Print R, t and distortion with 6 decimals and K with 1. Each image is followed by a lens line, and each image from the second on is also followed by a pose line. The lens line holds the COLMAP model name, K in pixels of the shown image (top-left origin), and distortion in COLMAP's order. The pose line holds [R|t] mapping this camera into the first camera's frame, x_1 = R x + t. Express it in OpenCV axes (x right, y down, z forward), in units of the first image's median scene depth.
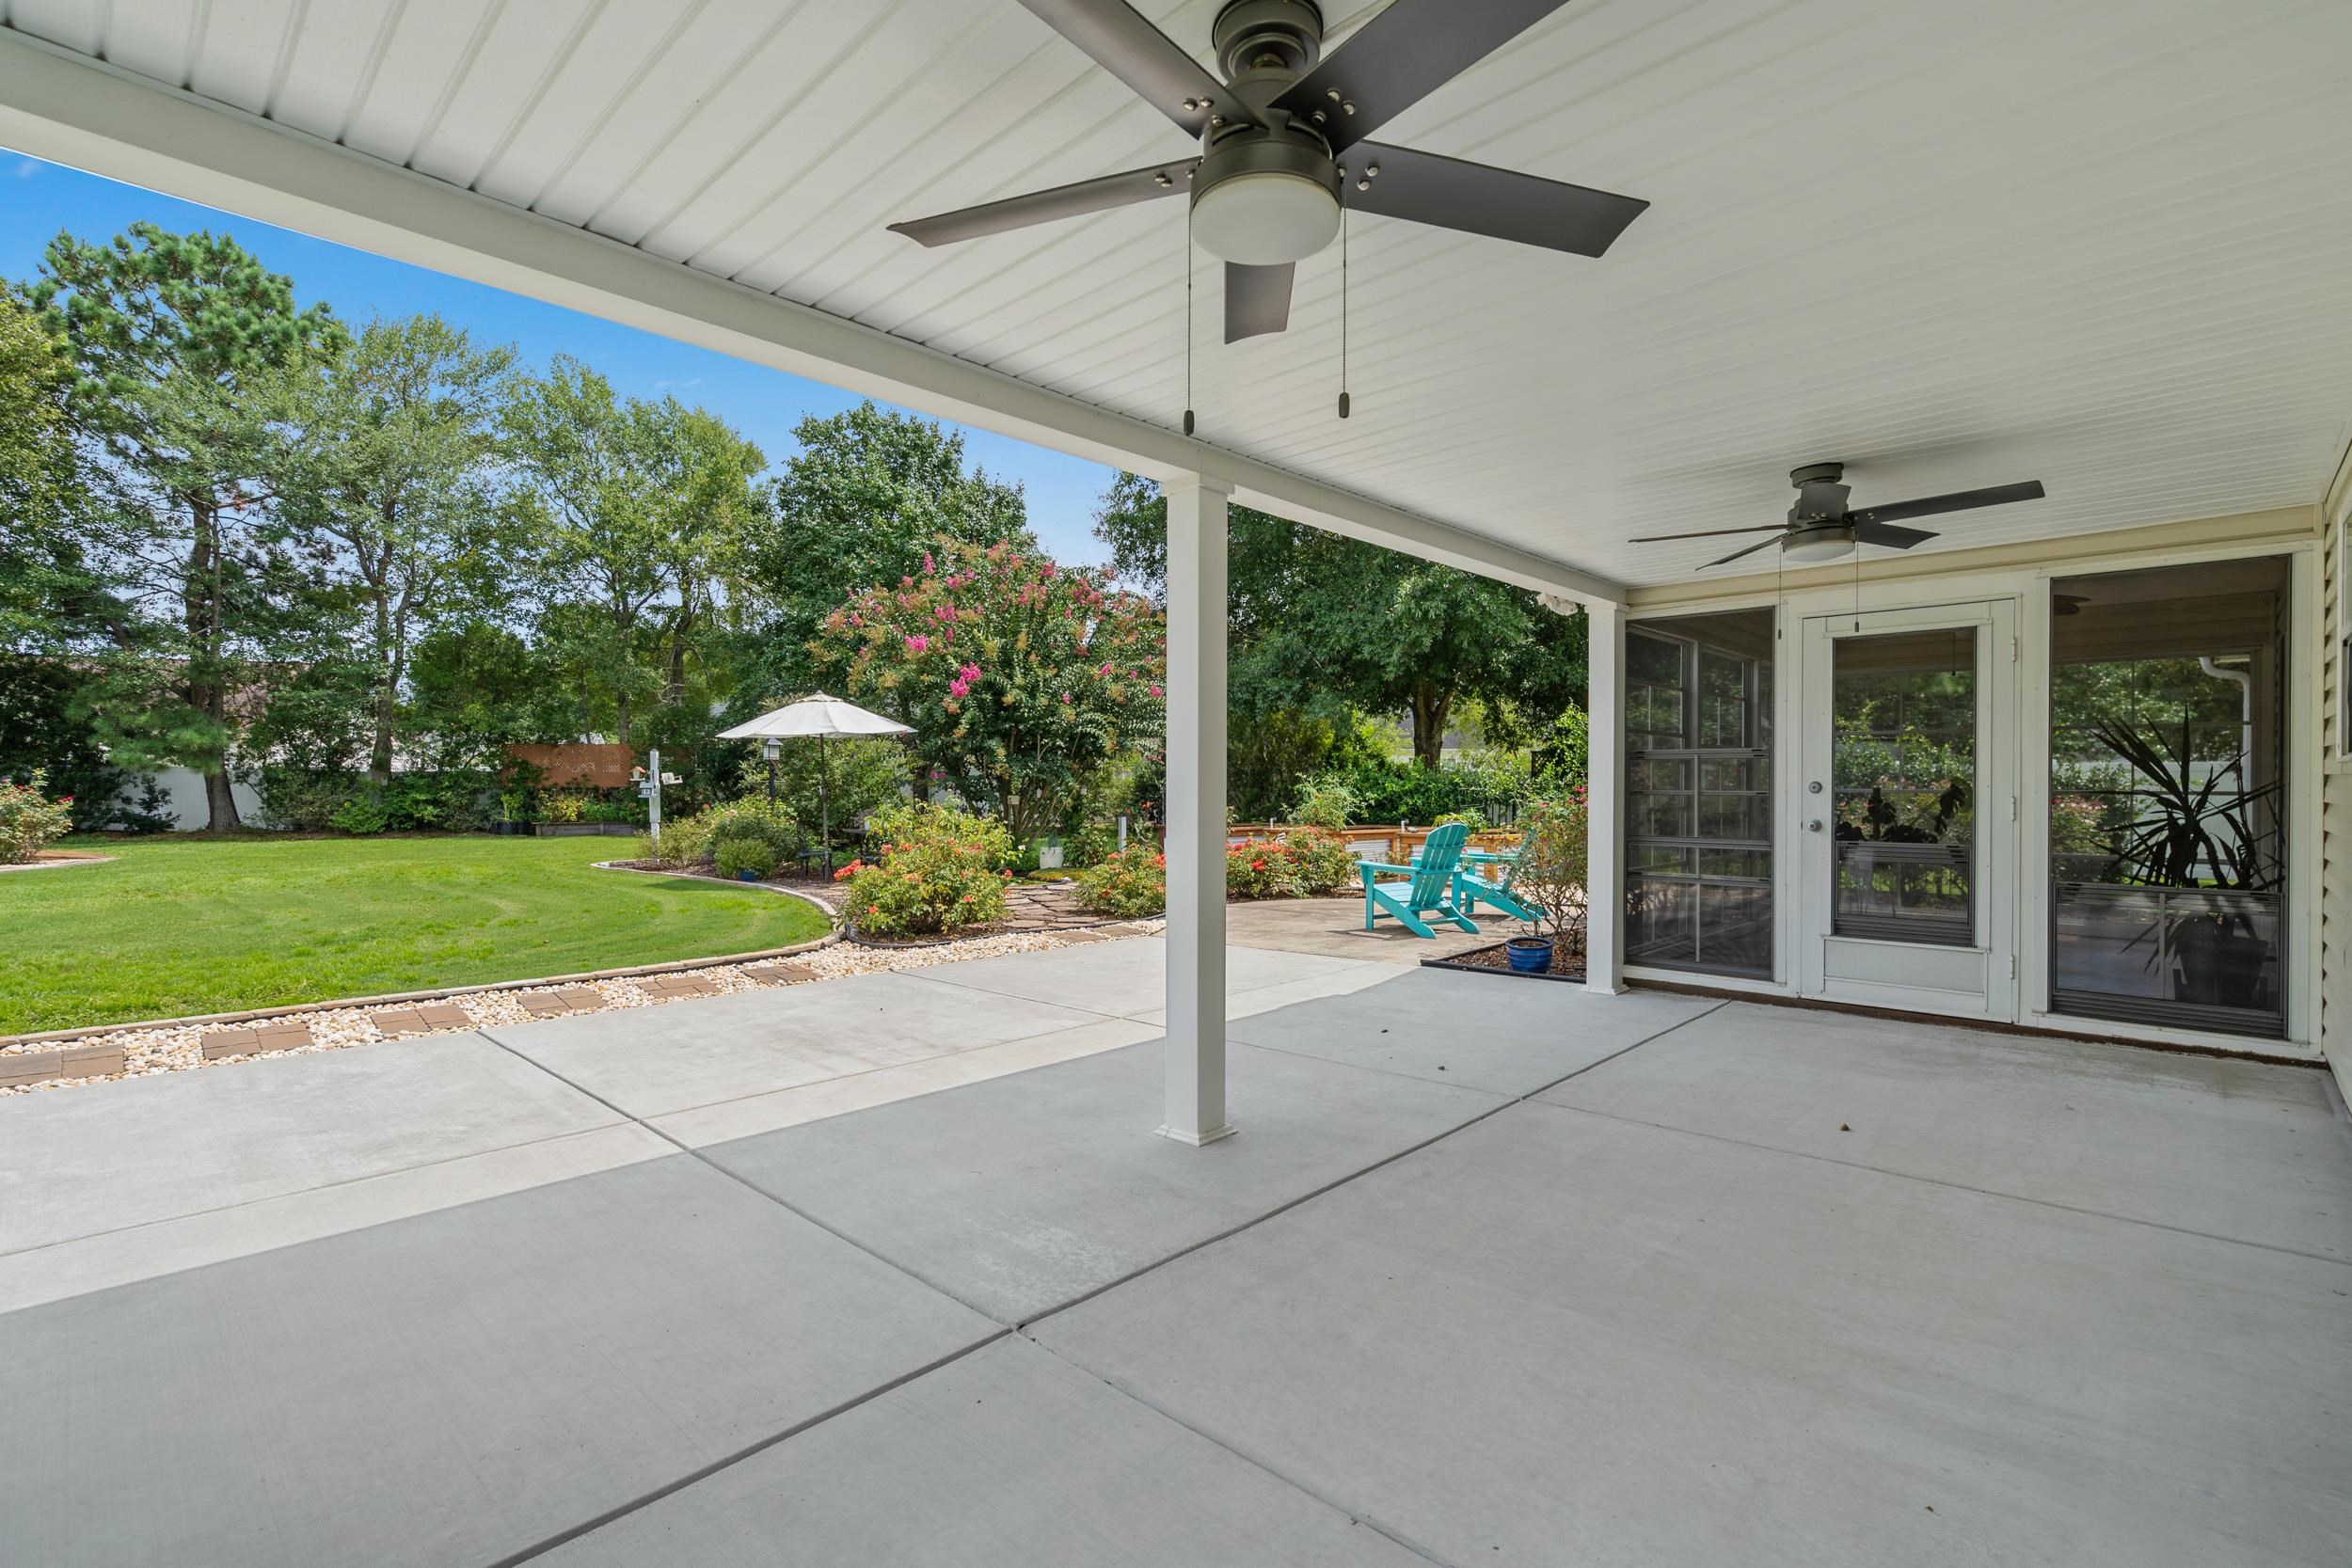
lens RADIAL K [[1078.2, 0, 1174.8], [0, 1078.2, 788.2], [0, 0, 1]] dist [-0.007433, 0.002266]
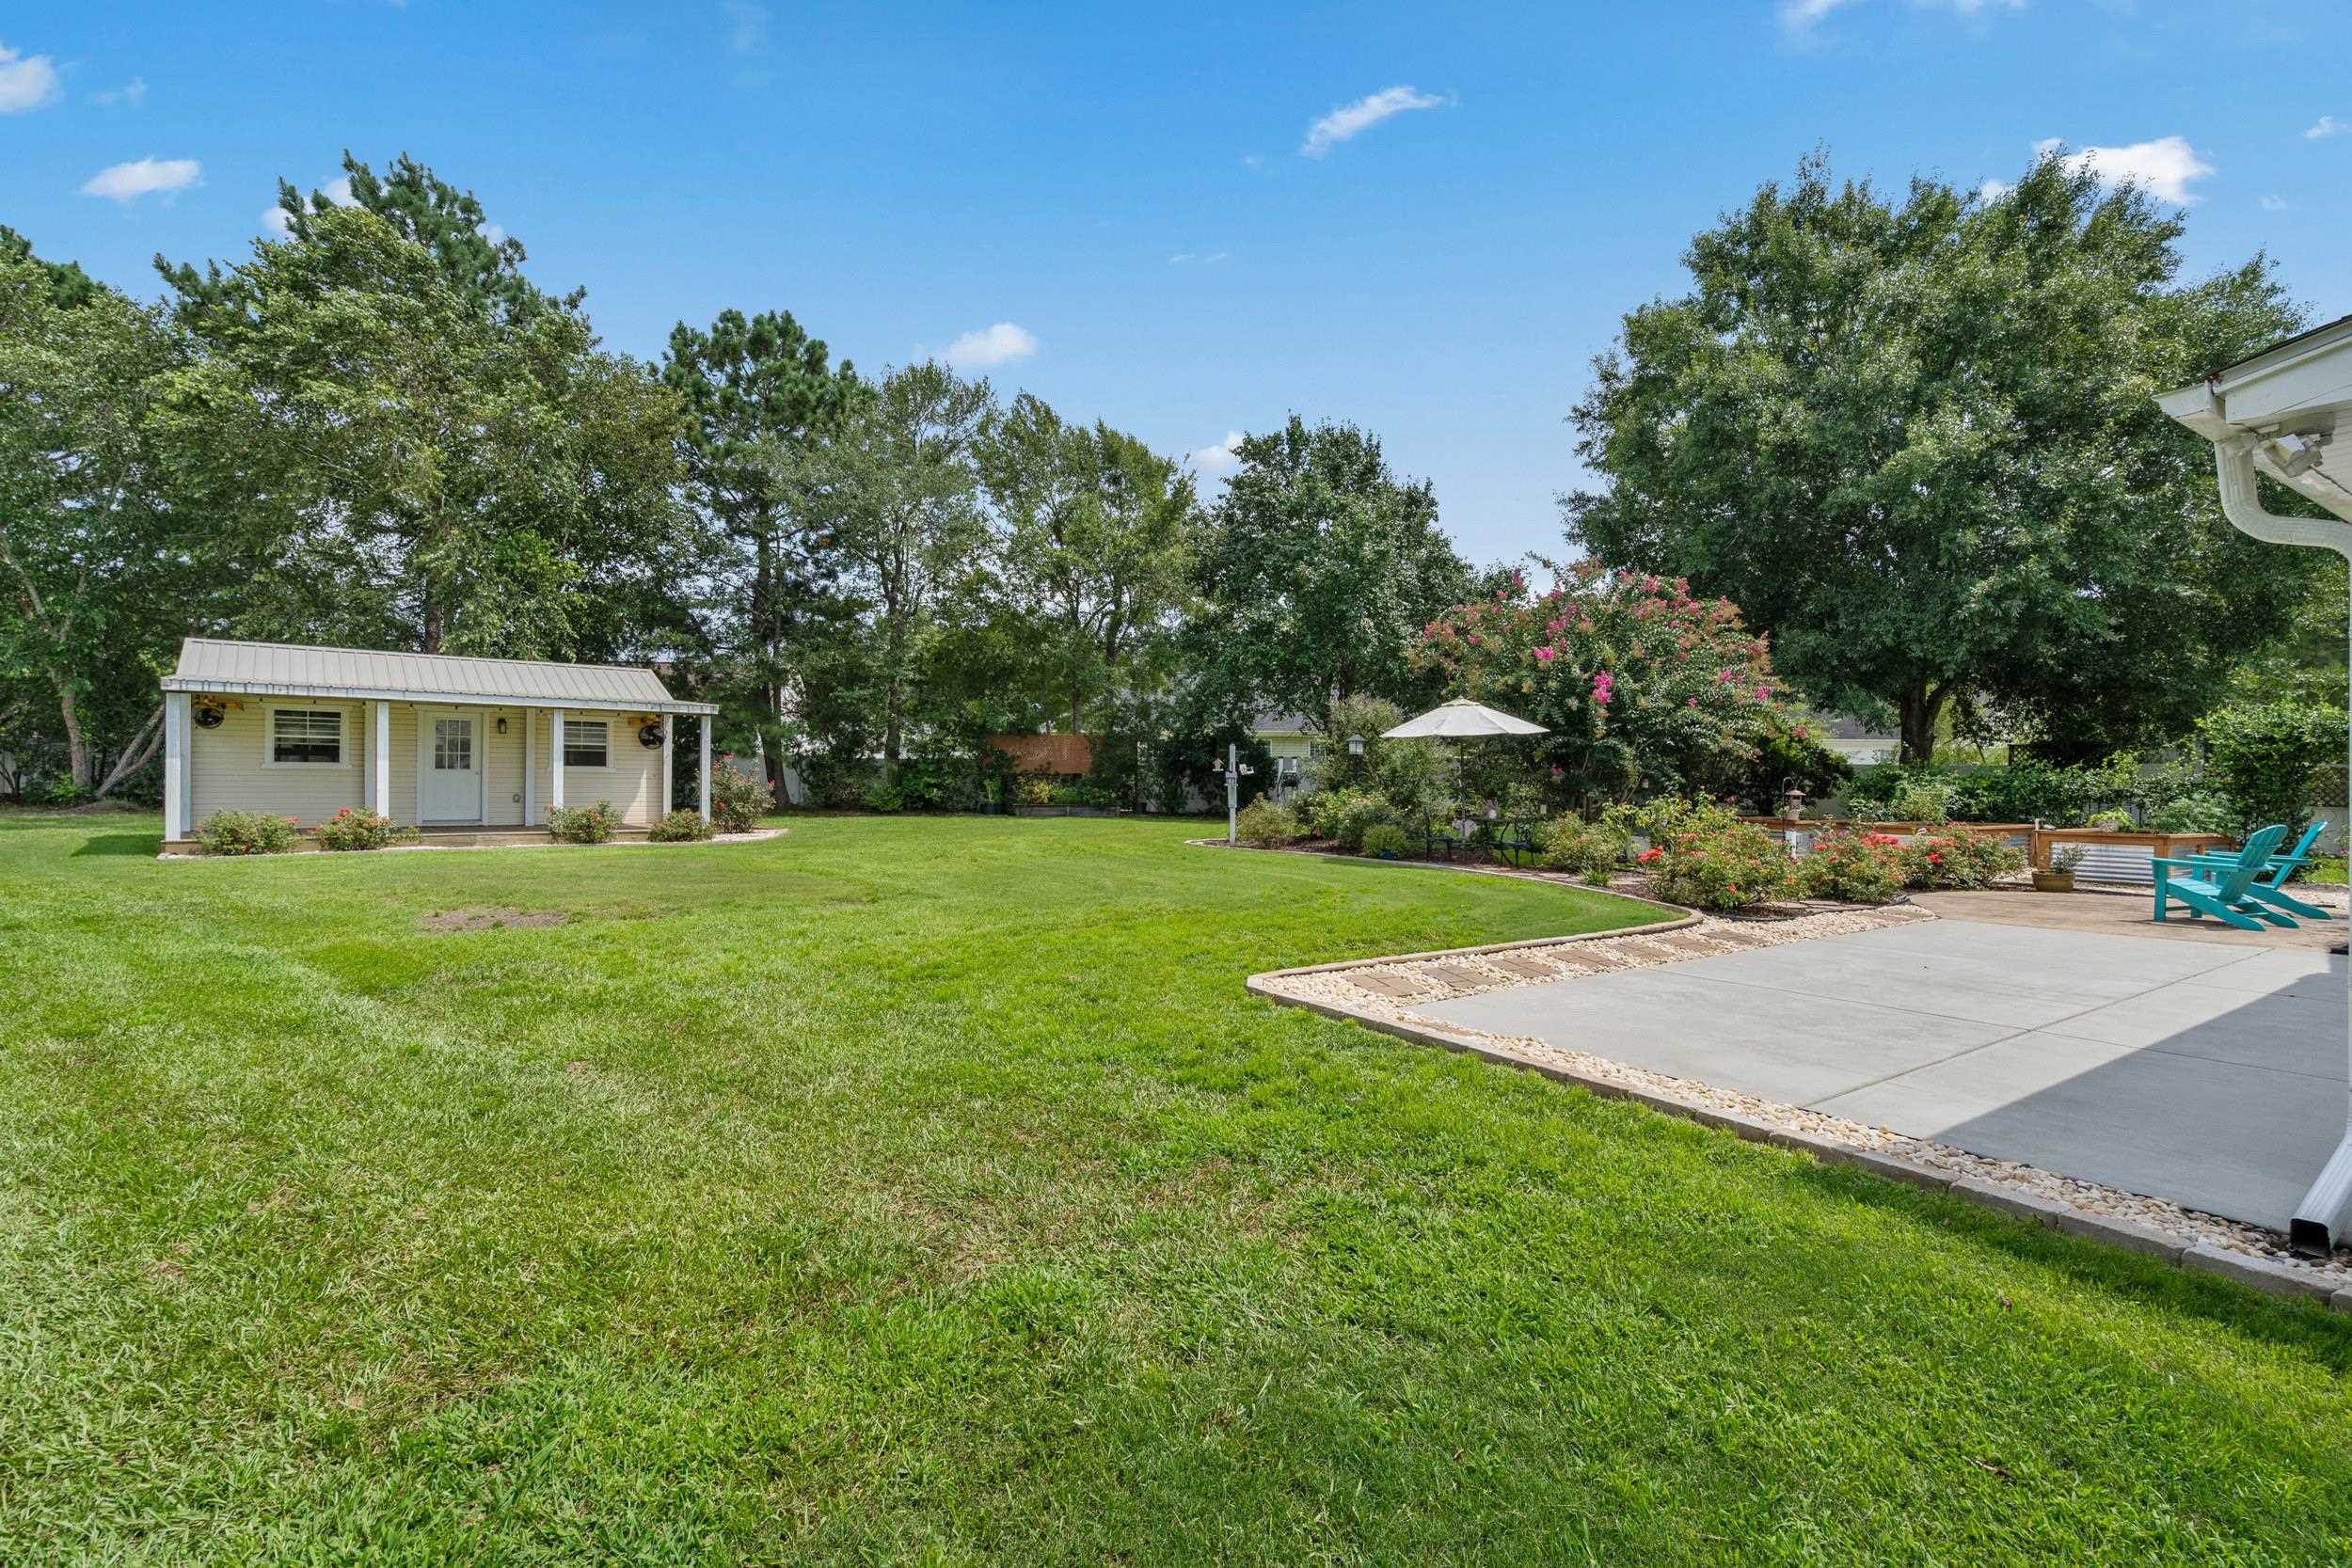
lens RADIAL K [[1078.2, 0, 1176.7], [0, 1078.2, 784.2], [0, 0, 1]] dist [-0.007433, 0.002266]
pose [[0.977267, 0.011360, -0.211706, -0.188771], [-0.009450, 0.999905, 0.010031, -0.002639], [0.211800, -0.007802, 0.977282, -0.090040]]
